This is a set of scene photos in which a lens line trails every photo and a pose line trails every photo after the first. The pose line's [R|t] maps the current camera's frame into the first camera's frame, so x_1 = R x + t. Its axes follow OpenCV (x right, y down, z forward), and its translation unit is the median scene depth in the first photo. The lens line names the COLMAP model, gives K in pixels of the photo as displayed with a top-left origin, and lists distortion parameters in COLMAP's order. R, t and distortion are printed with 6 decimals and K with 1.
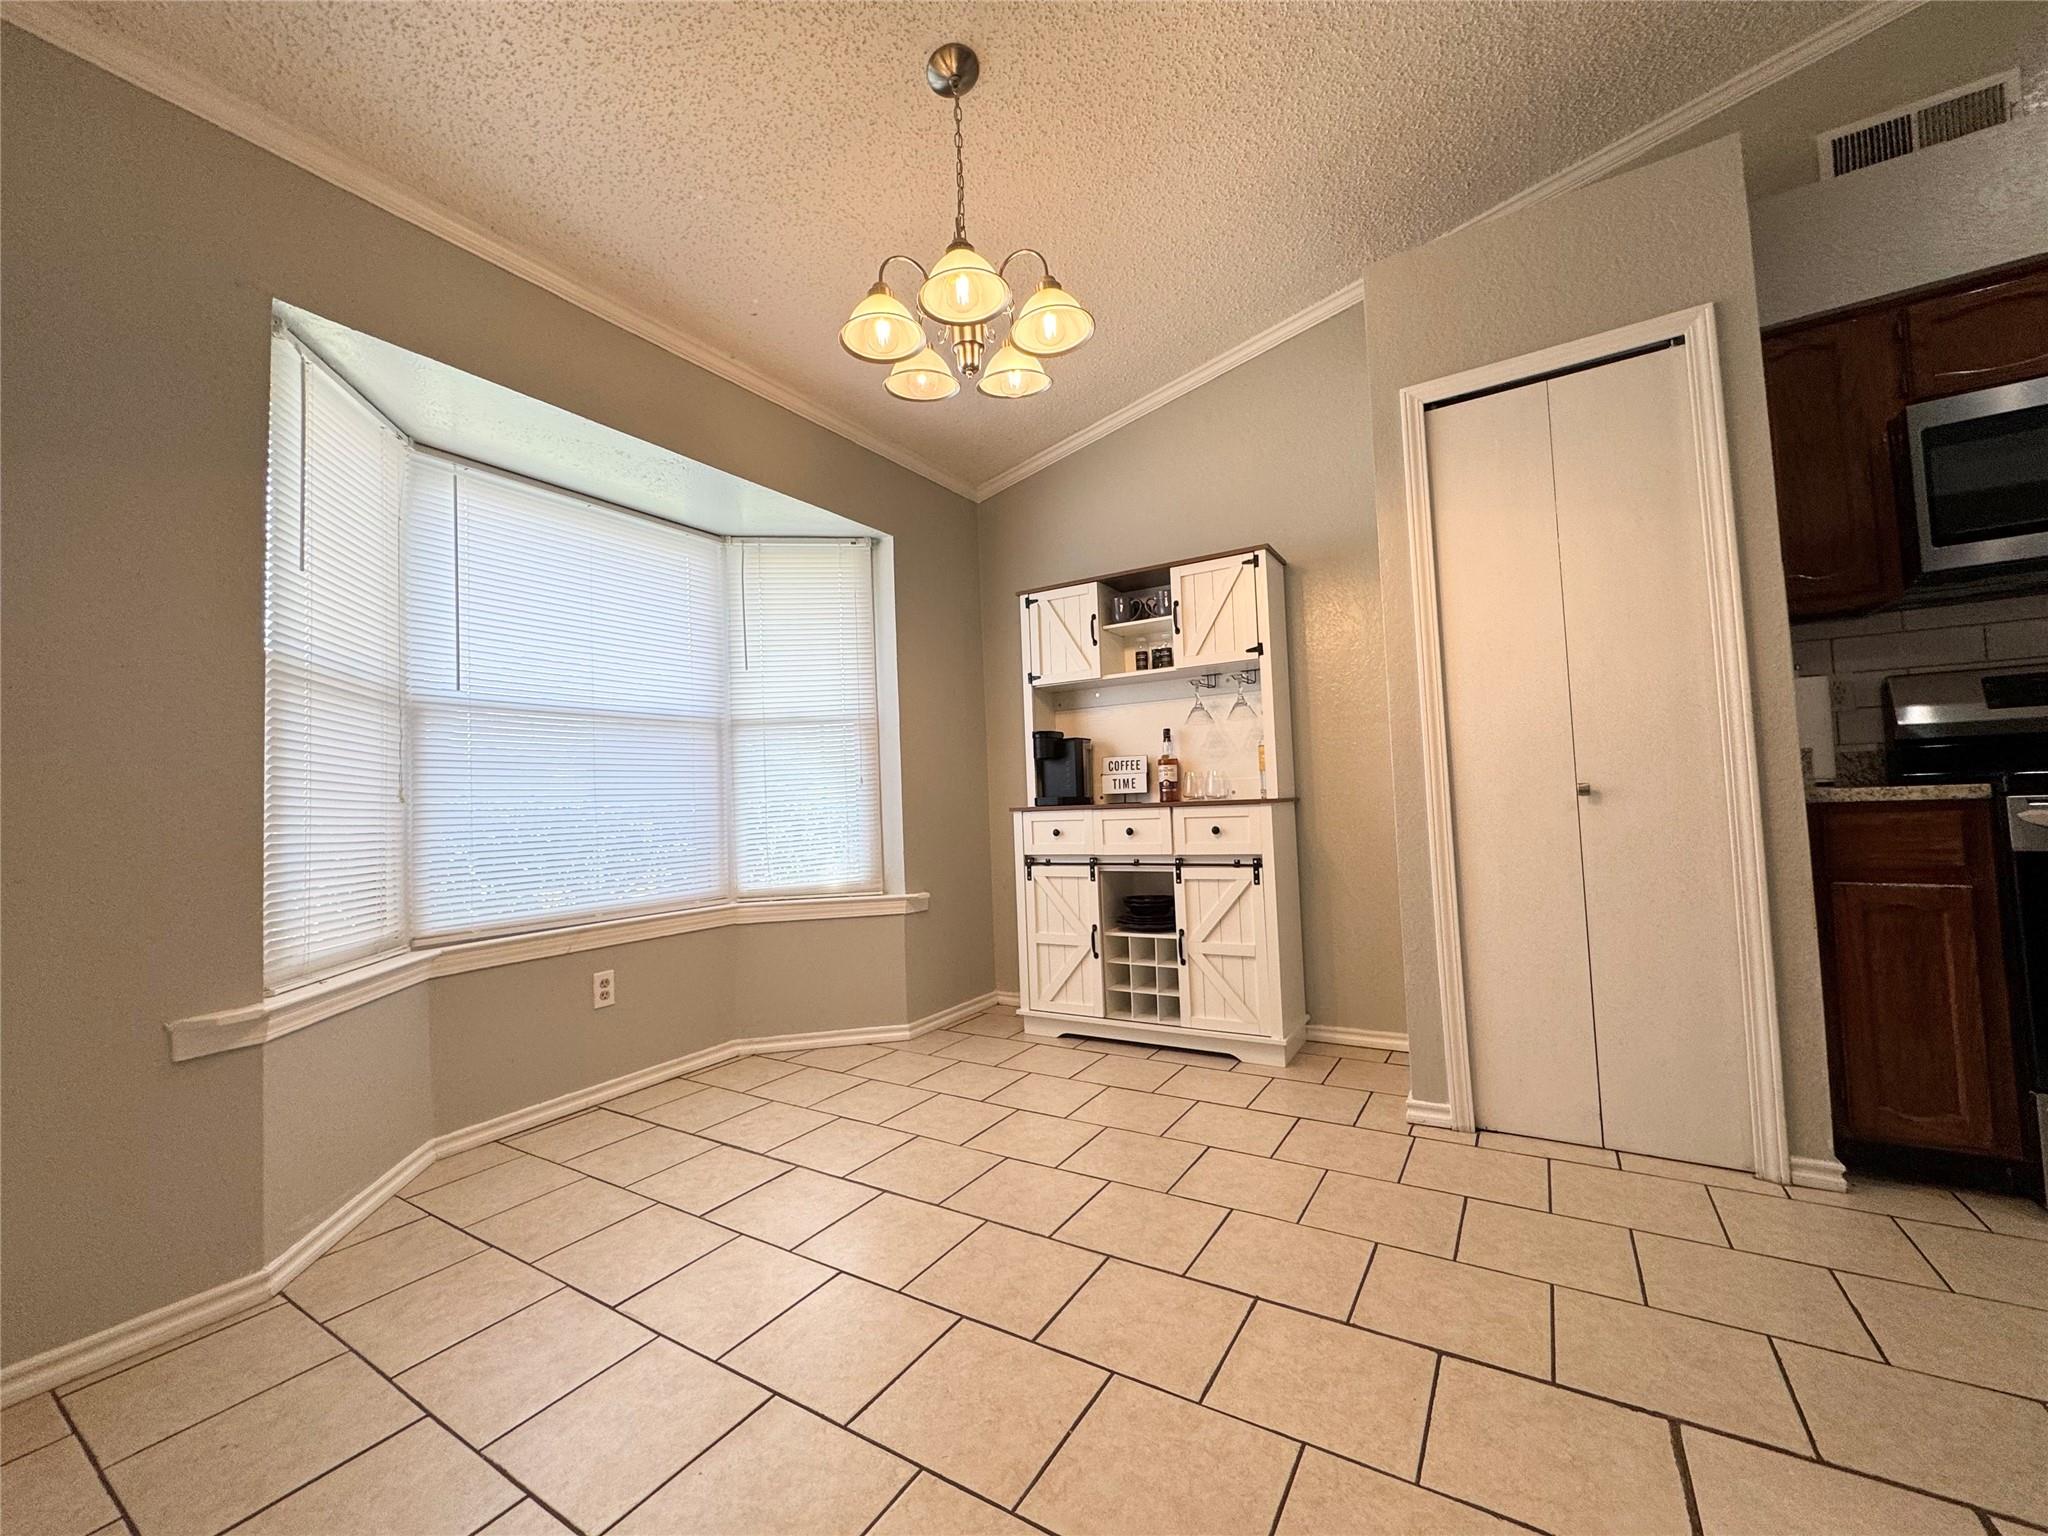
lens RADIAL K [[818.4, 0, 1022.5], [0, 818.4, 763.8], [0, 0, 1]] dist [-0.001702, 0.000165]
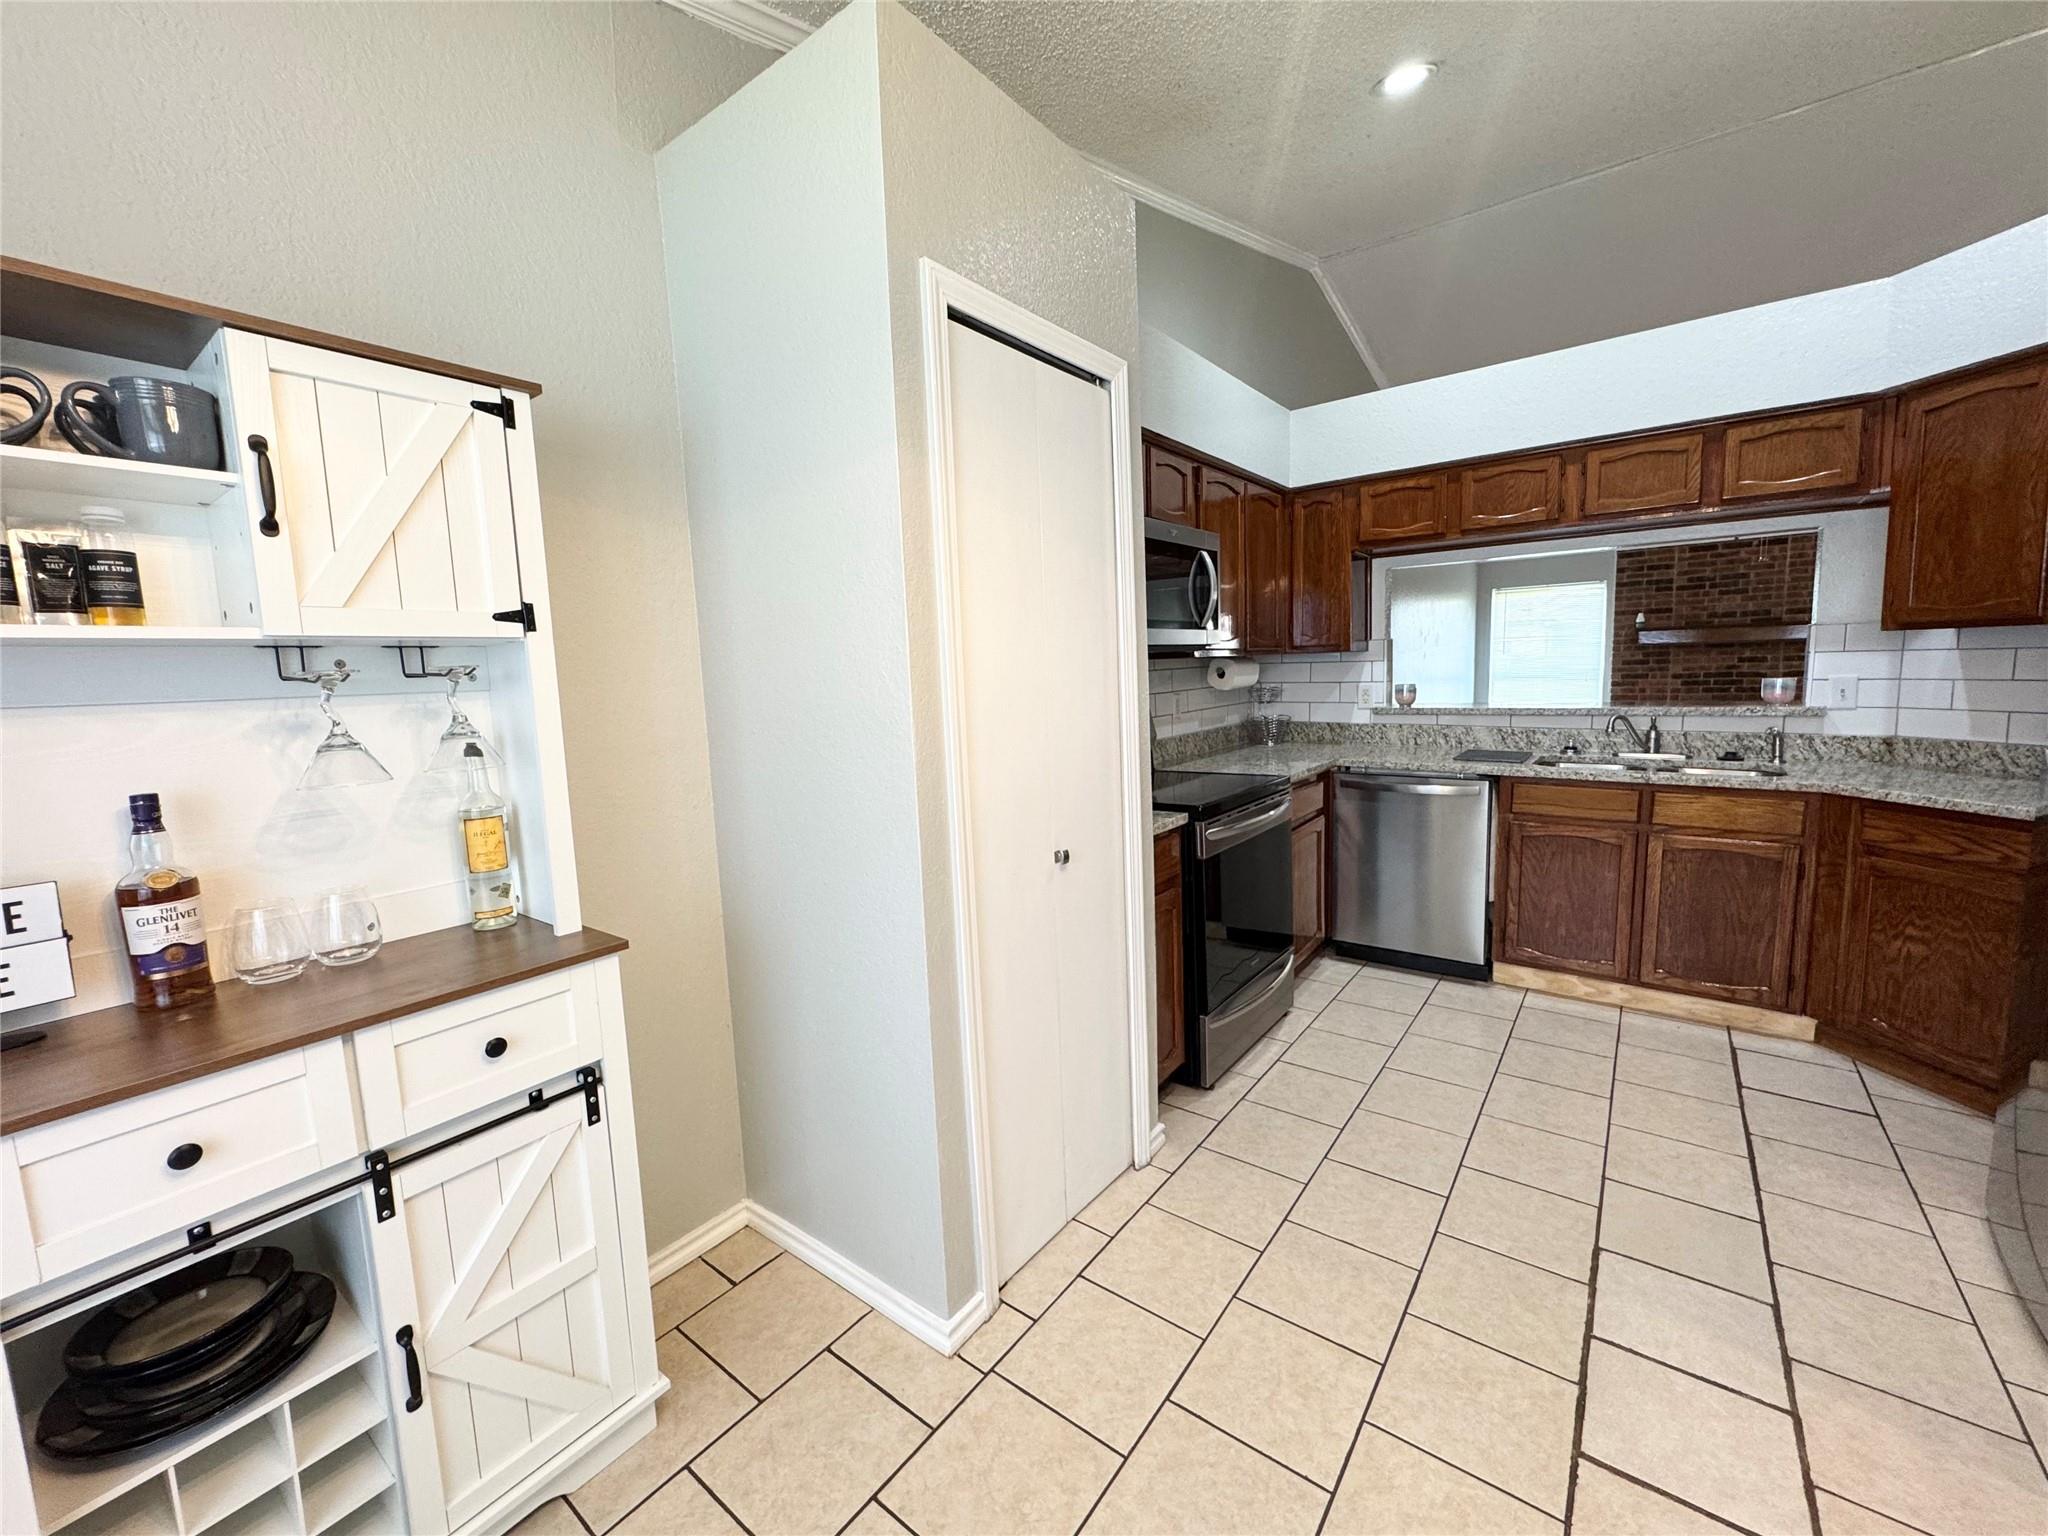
lens RADIAL K [[818.4, 0, 1022.5], [0, 818.4, 763.8], [0, 0, 1]] dist [-0.001702, 0.000165]
pose [[0.095201, -0.082330, 0.992048, -0.139351], [-0.014657, 0.996350, 0.084093, -0.100896], [-0.995350, -0.022546, 0.093647, 0.679166]]
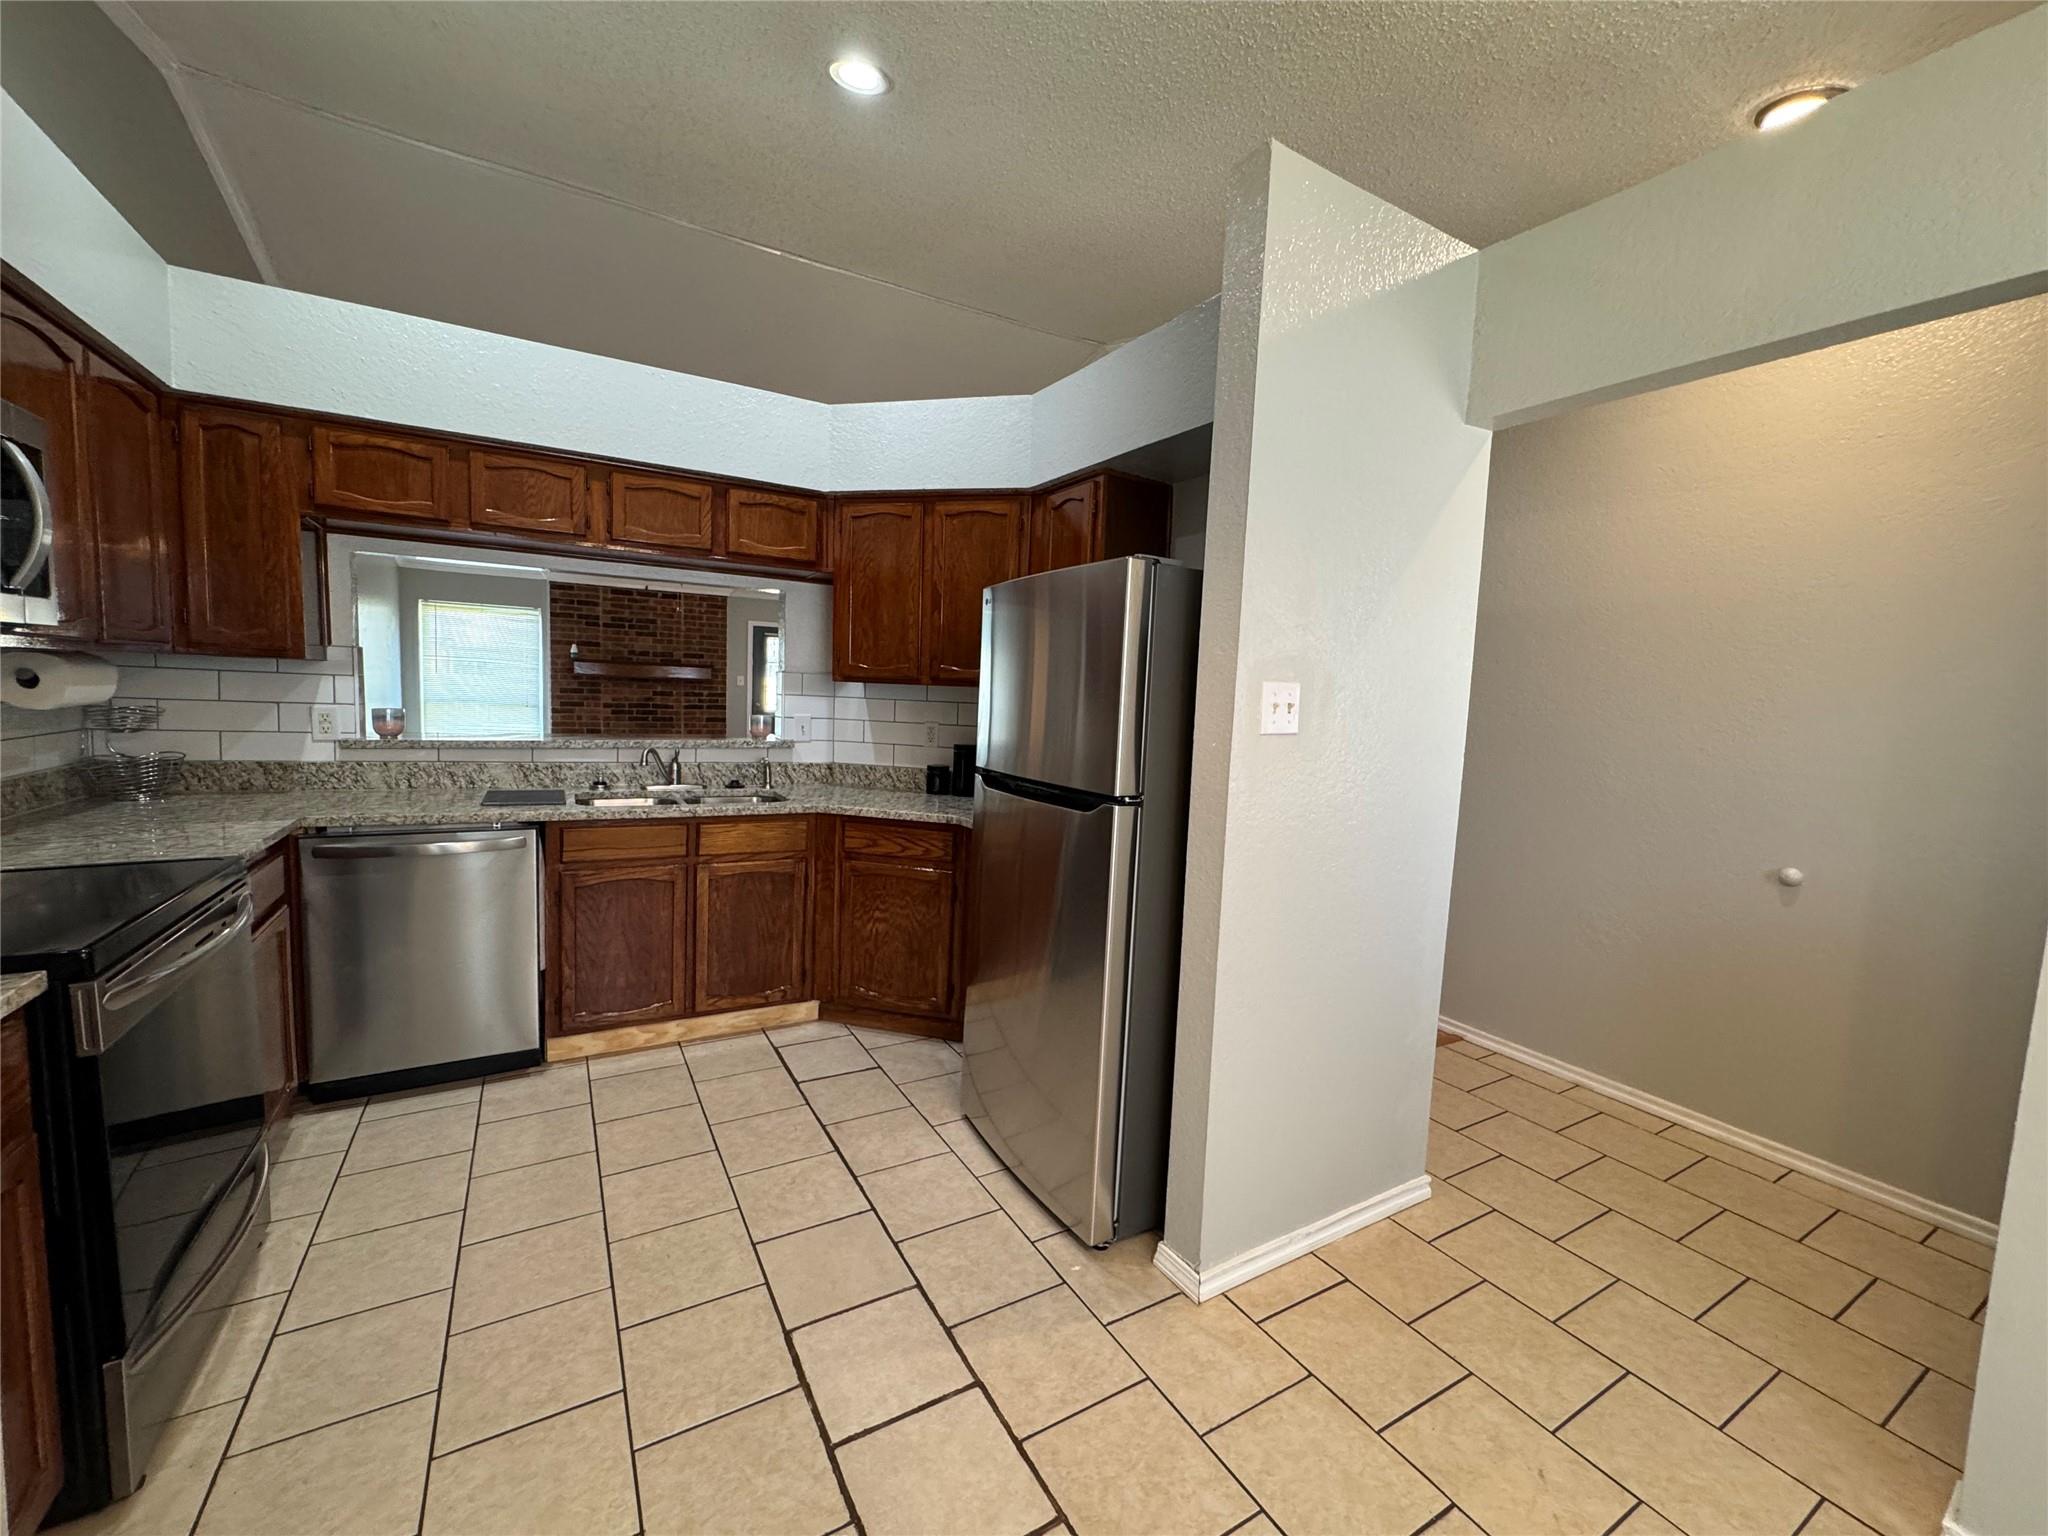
lens RADIAL K [[818.4, 0, 1022.5], [0, 818.4, 763.8], [0, 0, 1]] dist [-0.001702, 0.000165]
pose [[-0.888131, -0.037611, 0.458048, 0.083663], [-0.027653, 0.999213, 0.028429, -0.109143], [-0.458757, 0.012582, -0.888473, 0.722471]]
